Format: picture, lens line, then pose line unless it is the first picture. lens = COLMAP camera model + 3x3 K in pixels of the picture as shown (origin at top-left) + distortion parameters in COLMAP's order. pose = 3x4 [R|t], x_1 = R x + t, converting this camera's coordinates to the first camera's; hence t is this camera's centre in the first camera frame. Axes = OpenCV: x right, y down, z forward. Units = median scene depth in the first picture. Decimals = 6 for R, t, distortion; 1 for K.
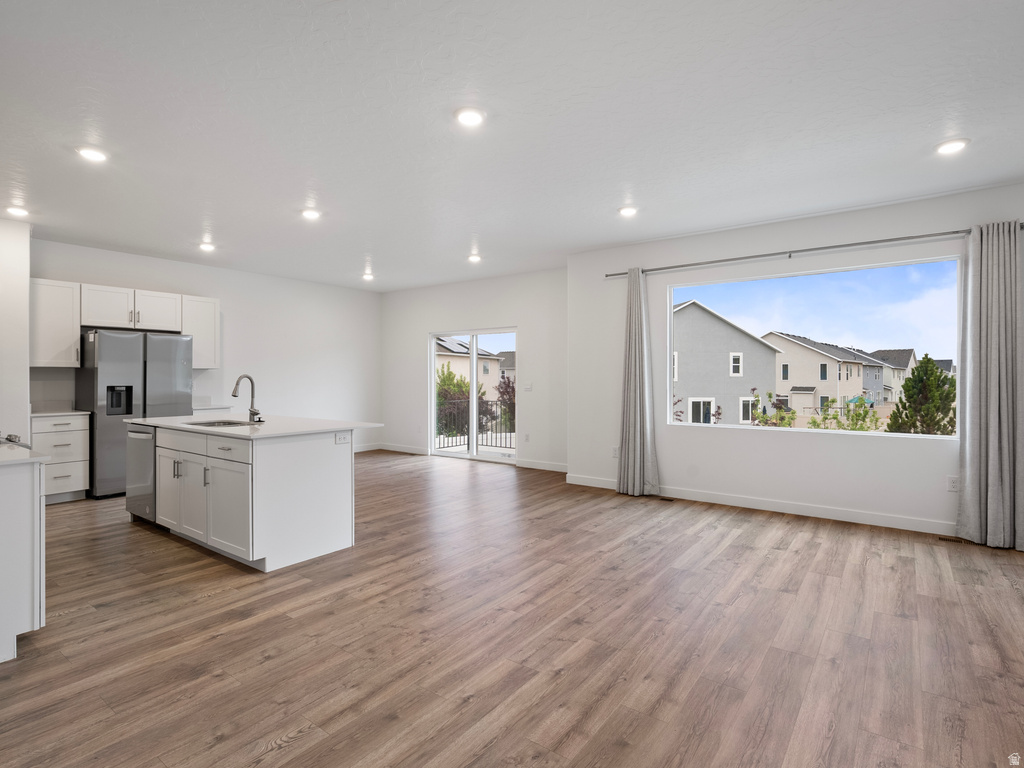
lens RADIAL K [[526.4, 0, 511.9], [0, 526.4, 379.0], [0, 0, 1]] dist [-0.000267, 0.001375]
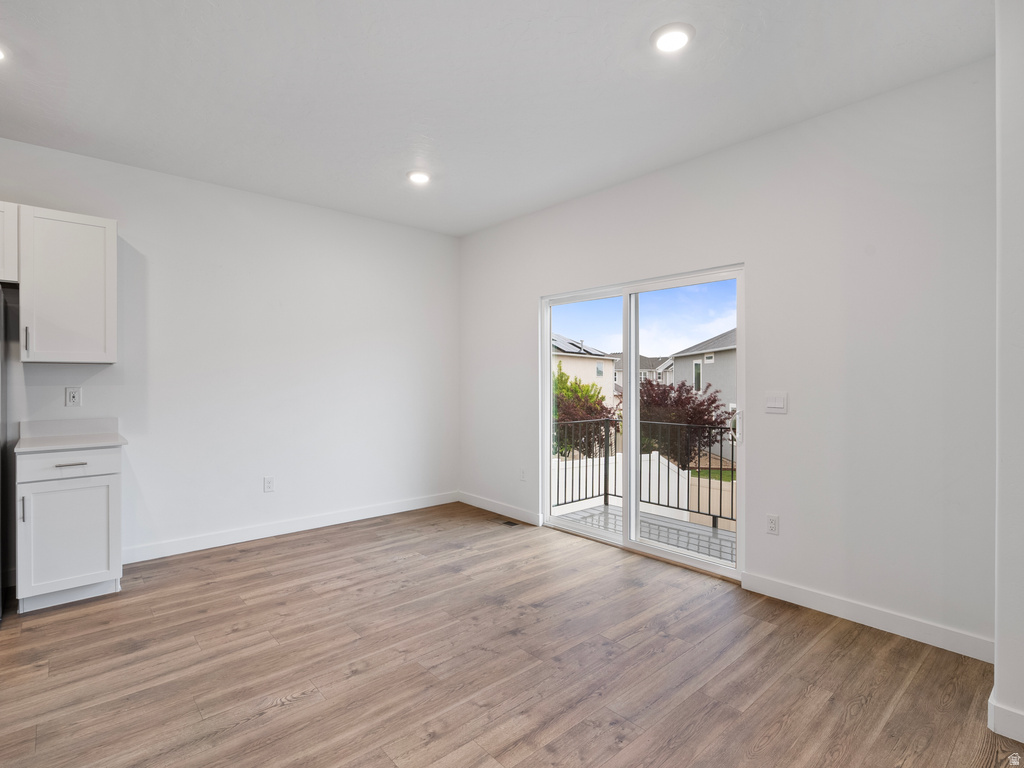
lens RADIAL K [[515.3, 0, 510.3], [0, 515.3, 383.0], [0, 0, 1]] dist [-0.000732, 0.000146]
pose [[0.978259, 0.002720, -0.207371, -0.157071], [-0.001951, 0.999990, 0.003913, -0.005117], [0.207379, -0.003423, 0.978255, 0.965211]]
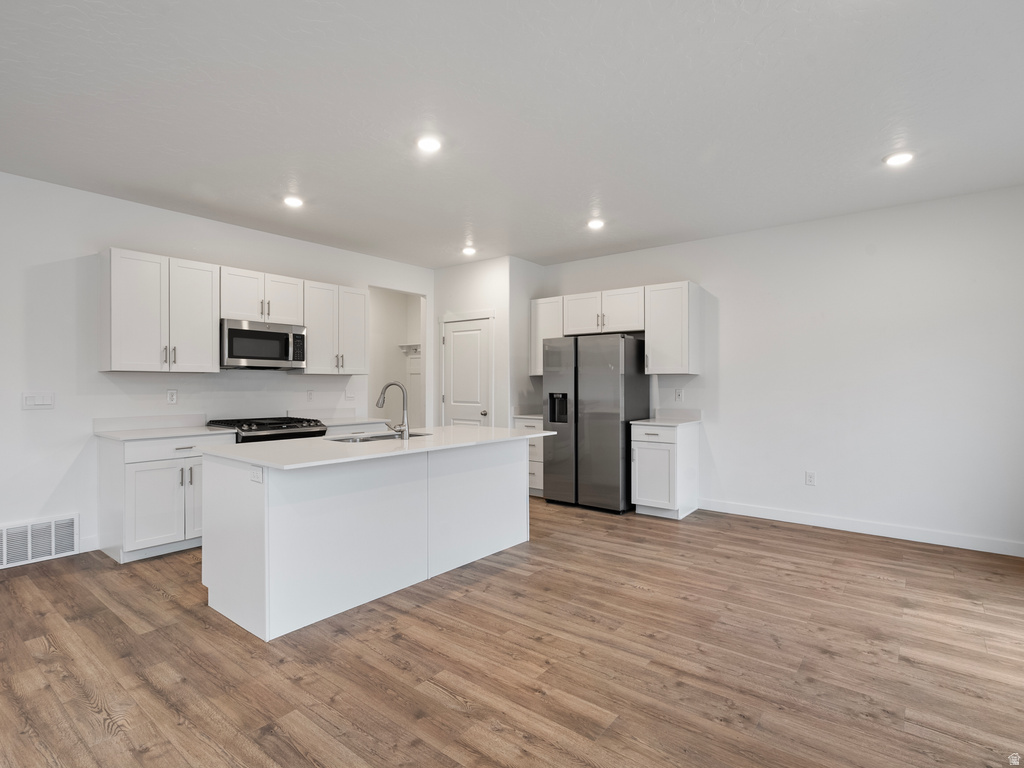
lens RADIAL K [[520.7, 0, 512.0], [0, 520.7, 384.0], [0, 0, 1]] dist [-0.002121, 0.000843]
pose [[-0.032543, -0.000405, -0.999470, 0.310150], [-0.004696, 0.999989, -0.000252, -0.004368], [0.999459, 0.004685, -0.032544, 1.227225]]
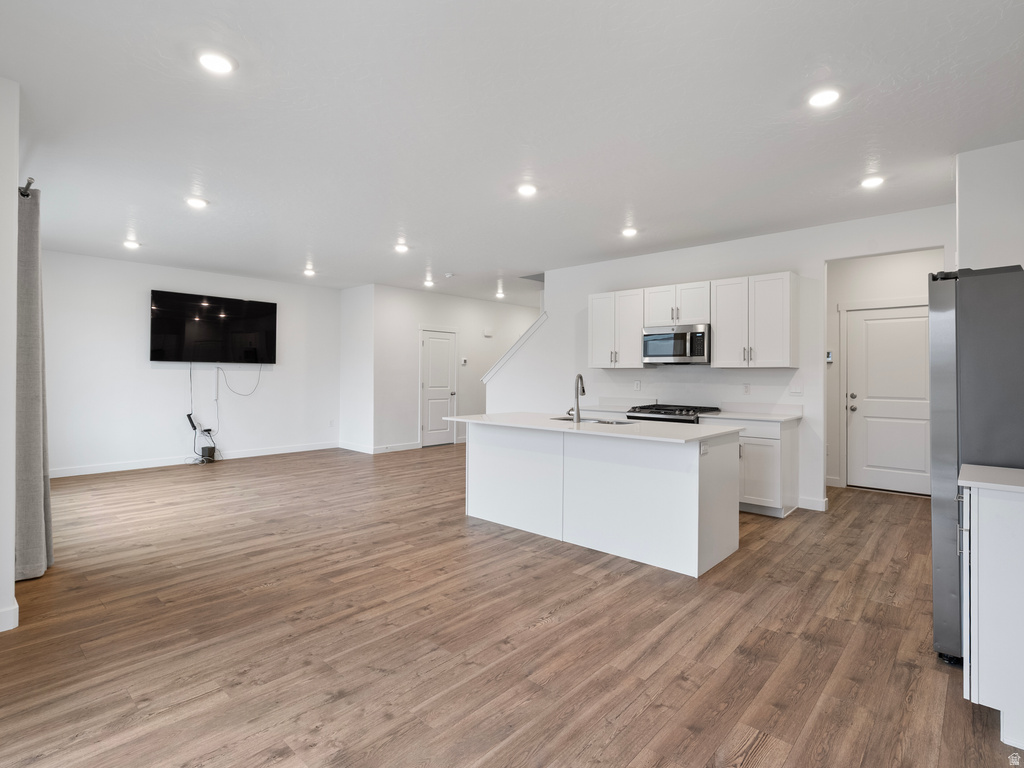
lens RADIAL K [[520.7, 0, 512.0], [0, 520.7, 384.0], [0, 0, 1]] dist [-0.002121, 0.000843]
pose [[-0.995275, -0.008035, 0.096767, -0.481486], [-0.006049, 0.999765, 0.020796, -0.009817], [-0.096911, 0.020113, -0.995090, 2.019965]]
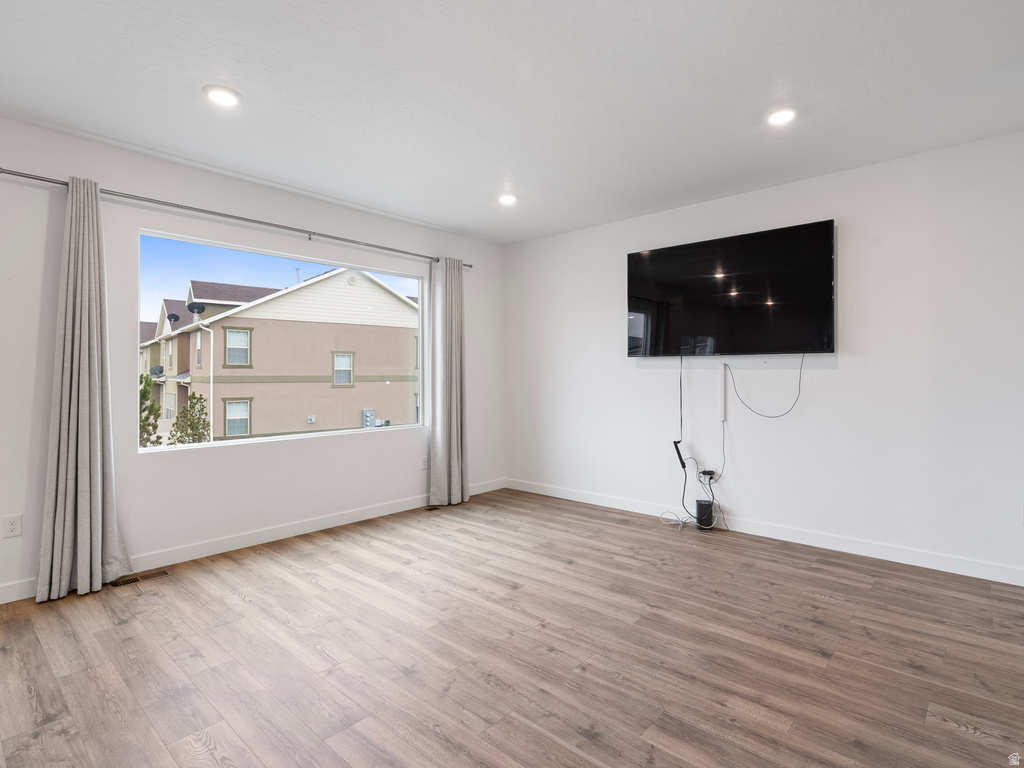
lens RADIAL K [[534.7, 0, 514.0], [0, 534.7, 366.4], [0, 0, 1]] dist [0.001013, 0.001555]
pose [[0.097717, 0.017408, 0.995062, -0.369648], [0.005976, 0.999819, -0.018078, -0.001147], [-0.995196, 0.007713, 0.097596, 0.658083]]
